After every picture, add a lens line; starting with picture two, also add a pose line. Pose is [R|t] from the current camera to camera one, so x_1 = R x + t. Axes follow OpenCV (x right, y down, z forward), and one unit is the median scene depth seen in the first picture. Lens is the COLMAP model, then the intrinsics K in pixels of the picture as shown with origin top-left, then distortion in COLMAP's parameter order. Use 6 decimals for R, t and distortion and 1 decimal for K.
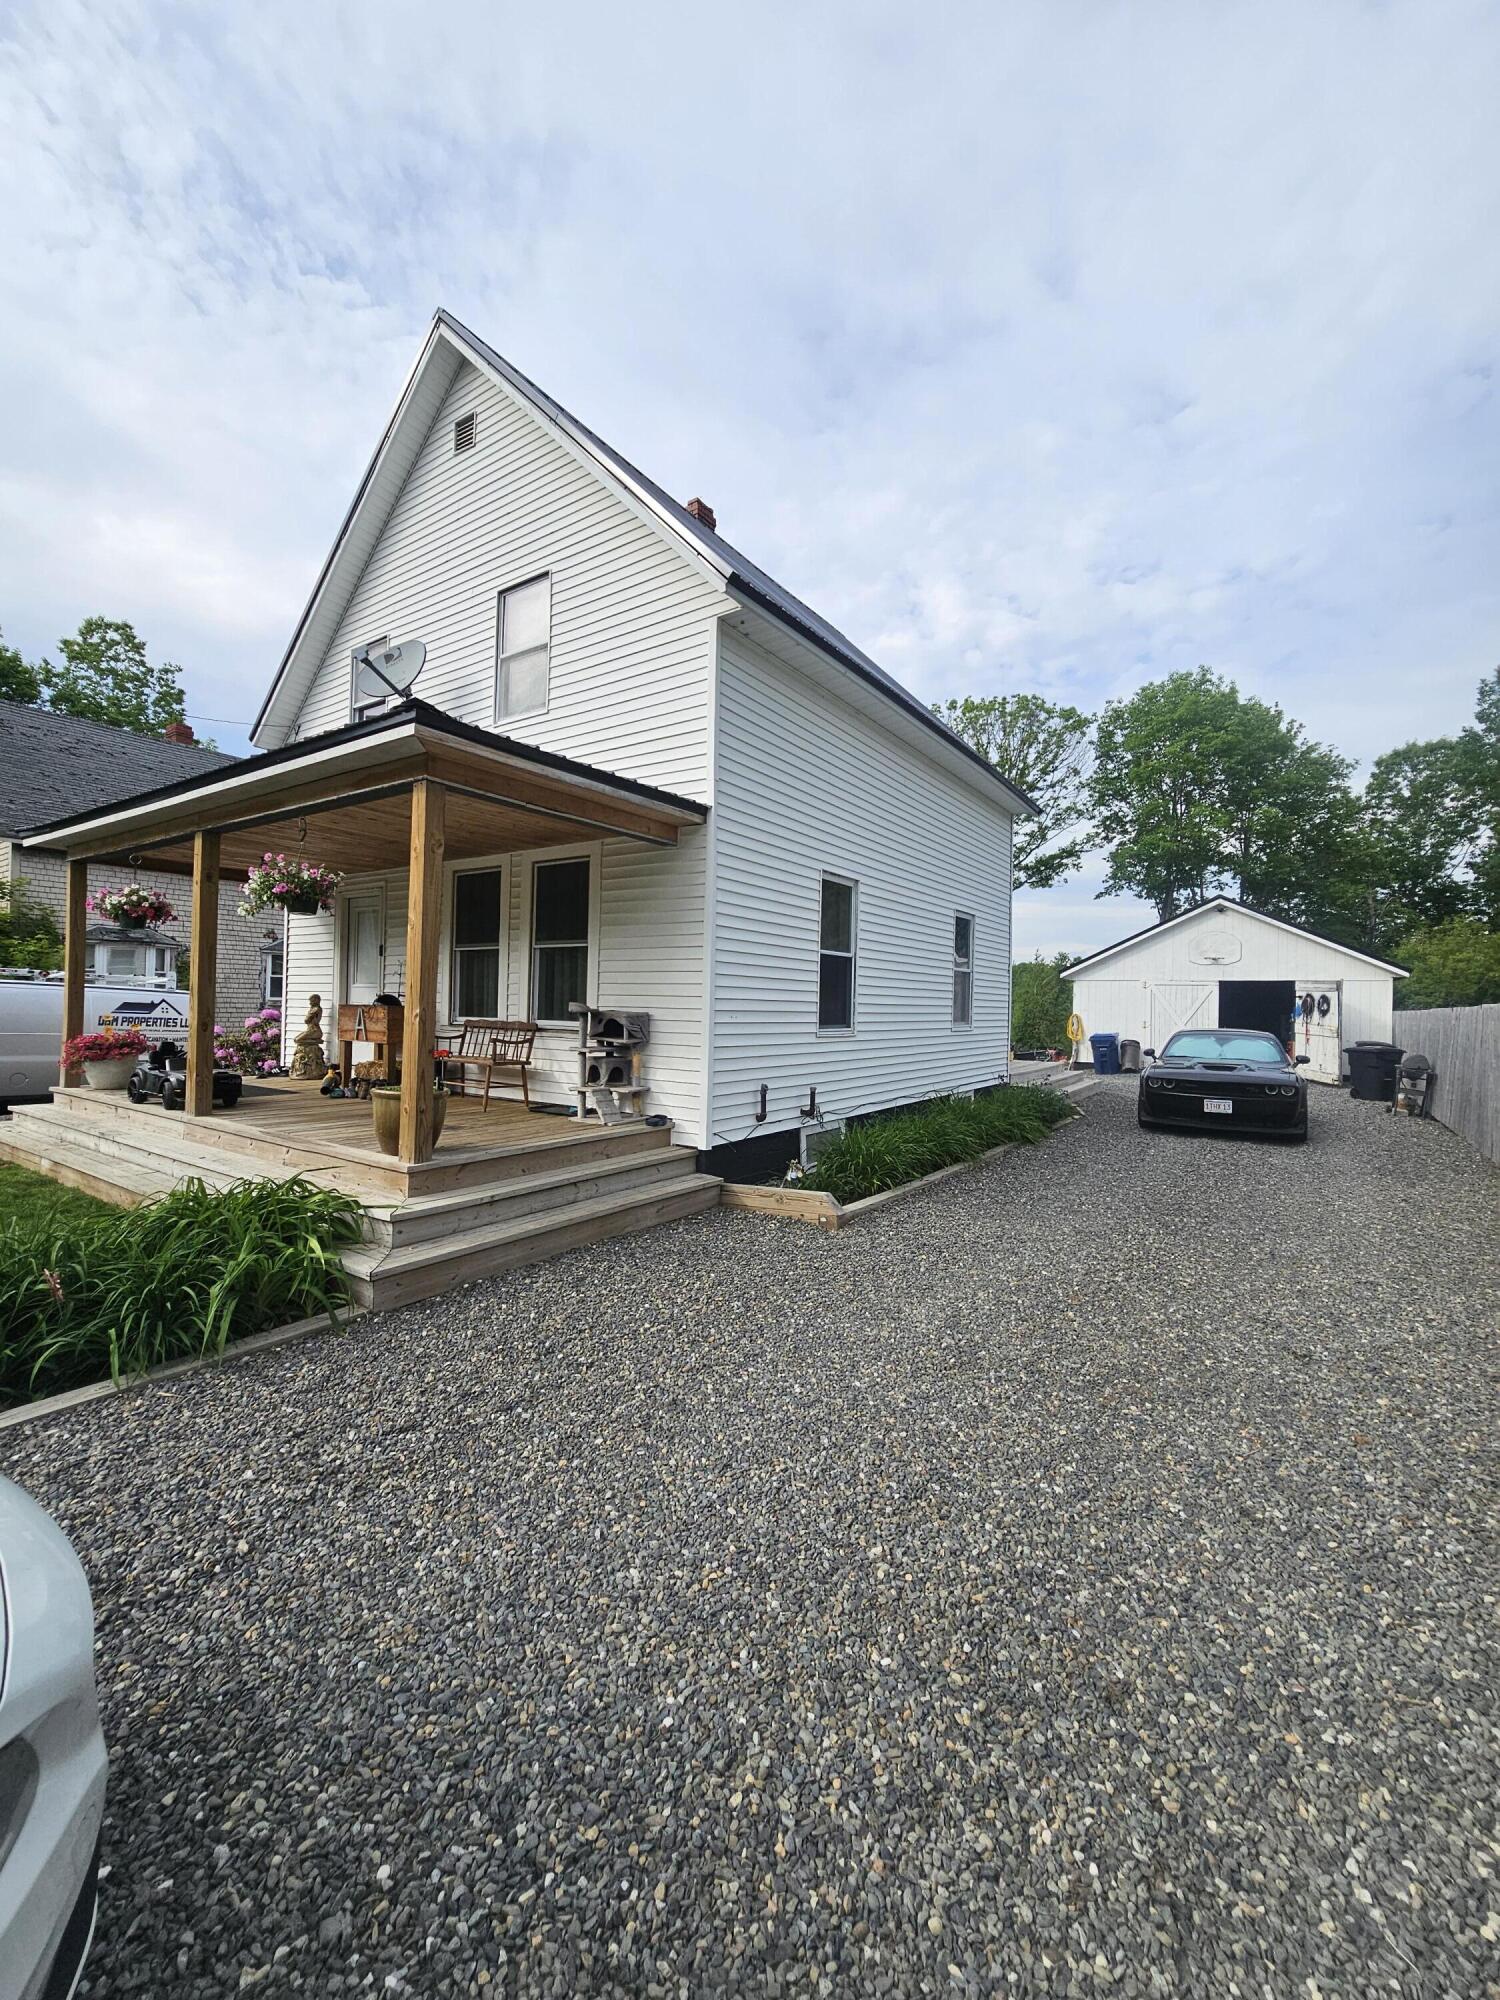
lens RADIAL K [[815.8, 0, 750.0], [0, 815.8, 1000.0], [0, 0, 1]] dist [-0.001820, 0.000135]
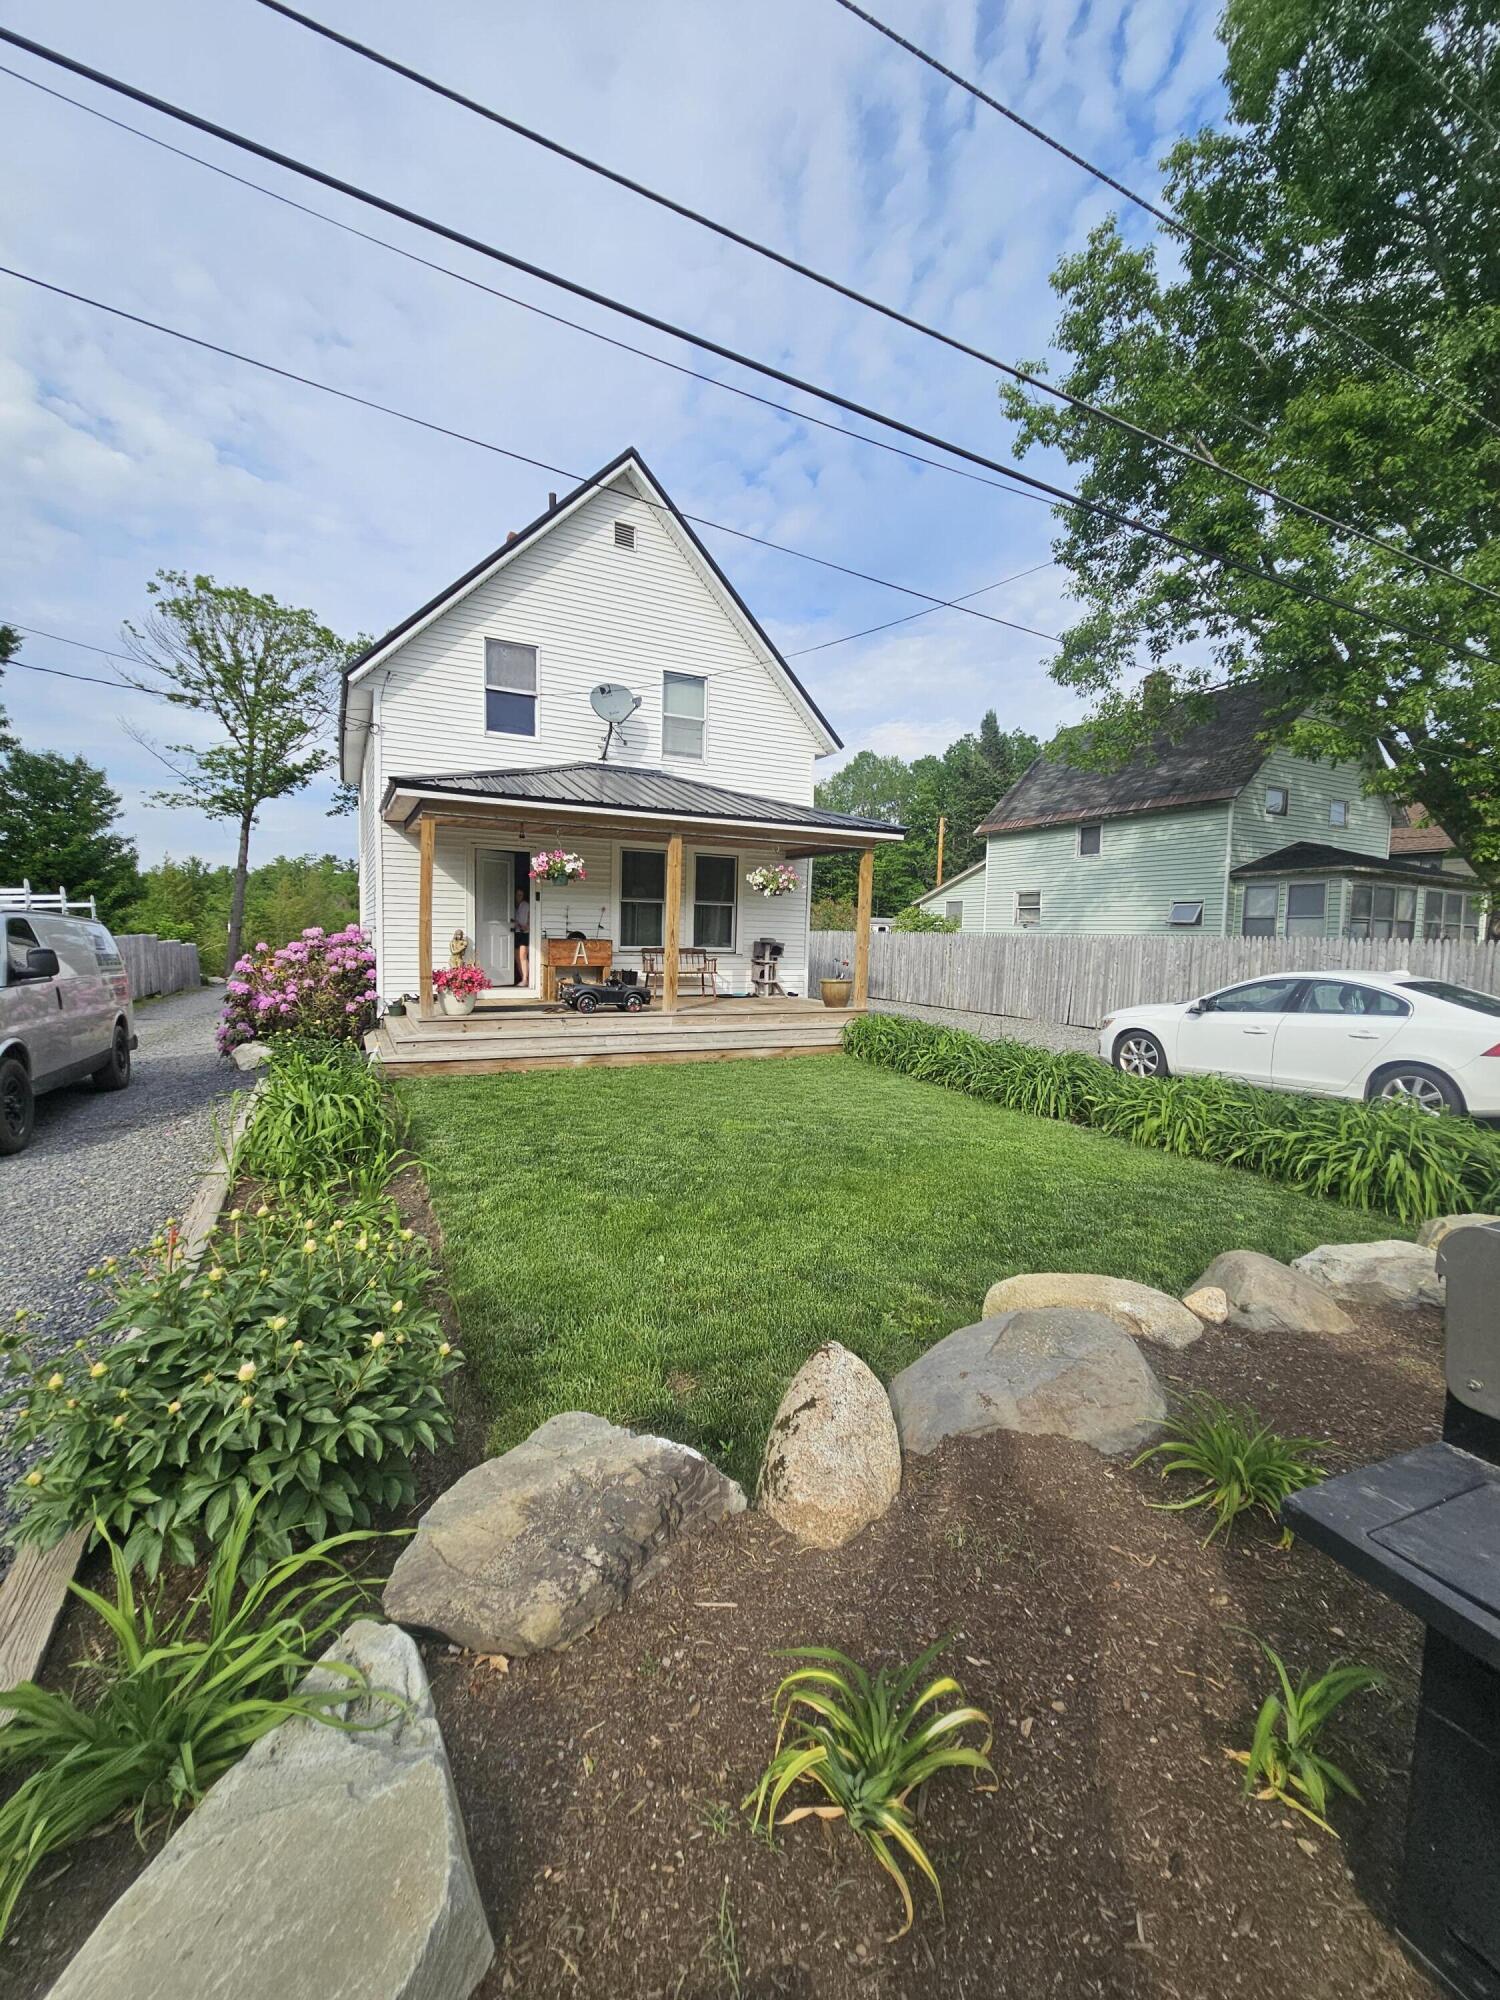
lens RADIAL K [[815.8, 0, 750.0], [0, 815.8, 1000.0], [0, 0, 1]] dist [-0.001820, 0.000135]
pose [[0.482721, -0.078577, 0.872242, -1.624990], [-0.019373, 0.994765, 0.100336, -0.036186], [-0.875560, -0.065333, 0.478672, 0.076677]]
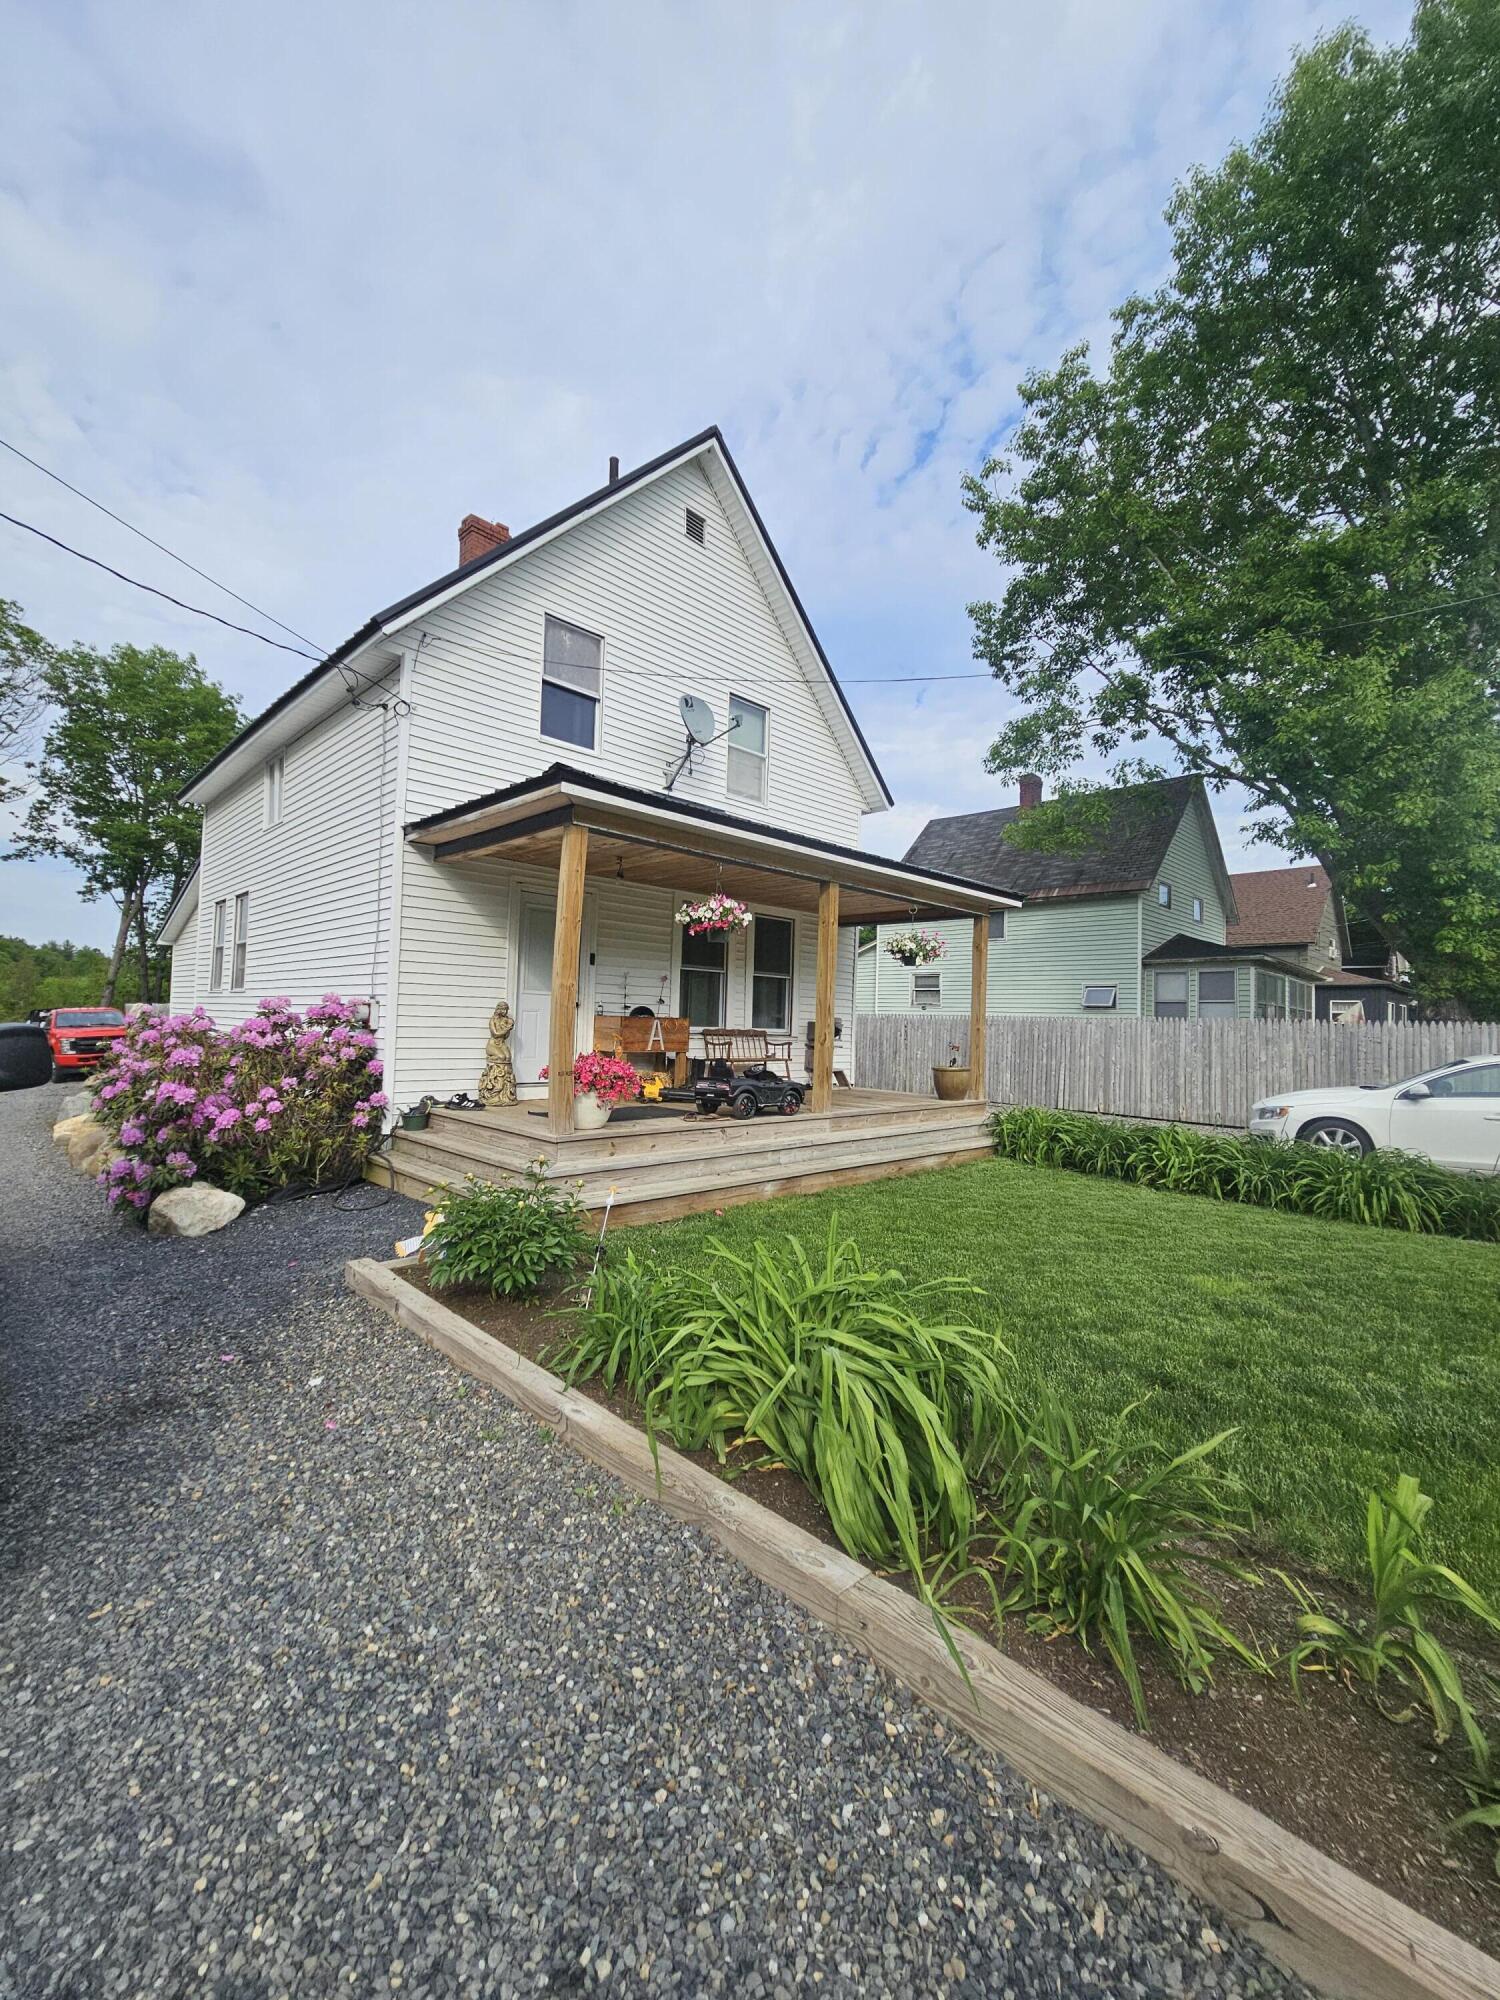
lens RADIAL K [[815.8, 0, 750.0], [0, 815.8, 1000.0], [0, 0, 1]] dist [-0.001820, 0.000135]
pose [[0.190468, 0.014087, 0.981592, -1.543141], [-0.031412, 0.999473, -0.008248, -0.009985], [-0.981191, -0.029262, 0.190810, 0.713950]]
